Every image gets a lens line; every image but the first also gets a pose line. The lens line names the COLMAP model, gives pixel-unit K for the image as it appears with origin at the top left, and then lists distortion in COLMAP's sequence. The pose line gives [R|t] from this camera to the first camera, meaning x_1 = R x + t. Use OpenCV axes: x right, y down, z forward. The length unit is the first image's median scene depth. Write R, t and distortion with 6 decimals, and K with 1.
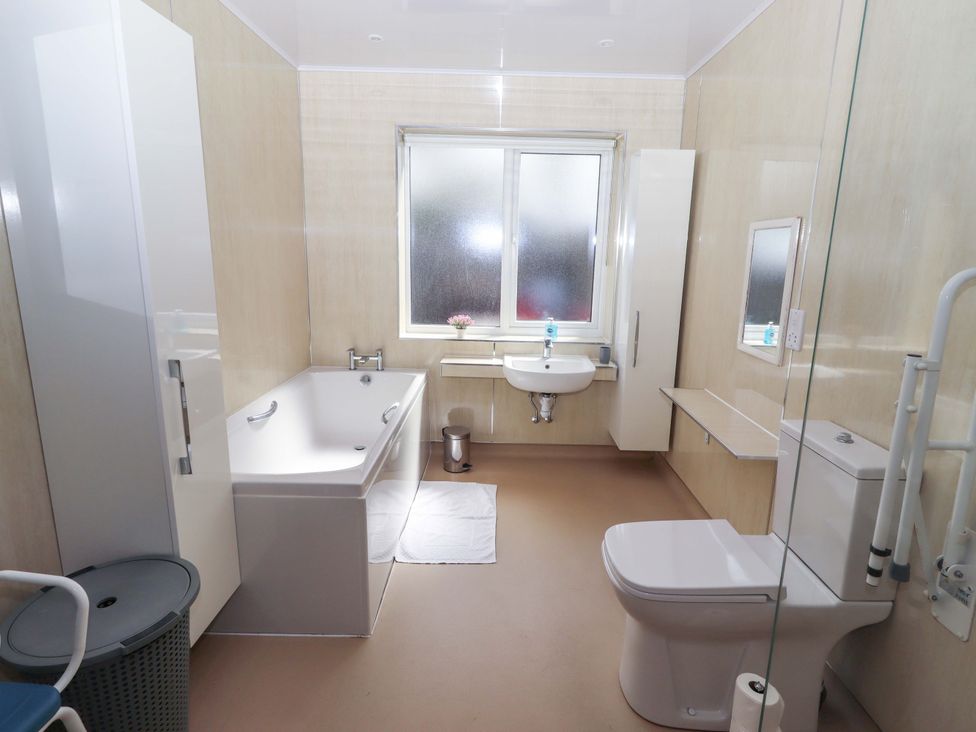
lens RADIAL K [[505.1, 0, 489.7], [0, 505.1, 355.4], [0, 0, 1]] dist [0.005186, -0.001162]
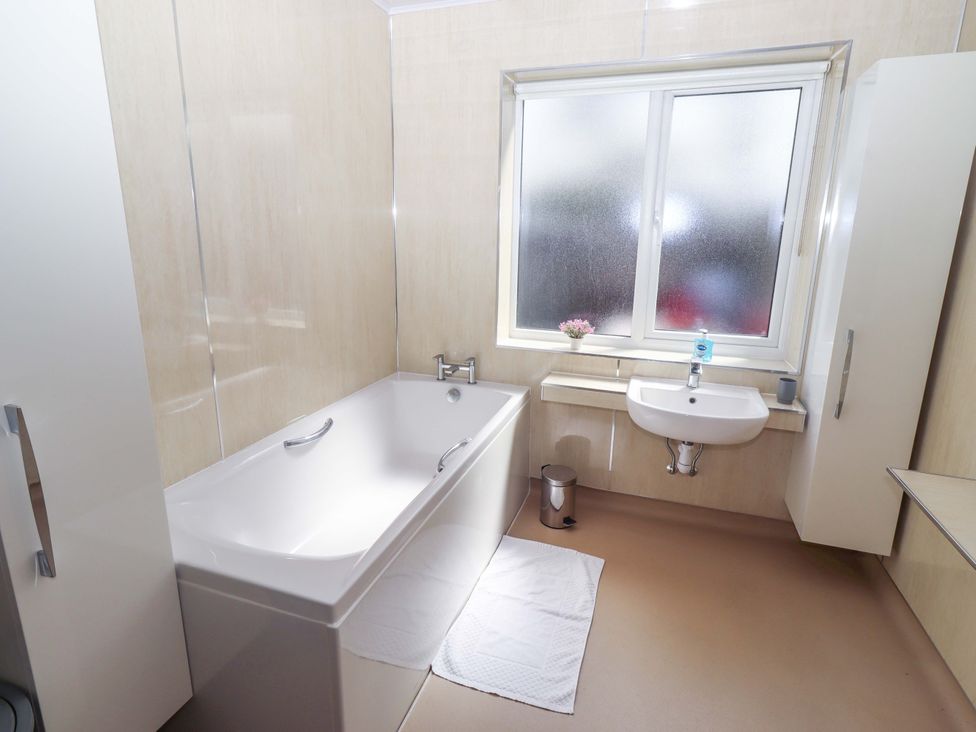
lens RADIAL K [[509.1, 0, 488.0], [0, 509.1, 351.9], [0, 0, 1]] dist [-0.000930, 0.002183]
pose [[0.950693, 0.063289, -0.303607, 0.055027], [-0.058010, 0.997967, 0.026387, -0.046784], [0.304660, -0.007473, 0.952432, 0.243964]]
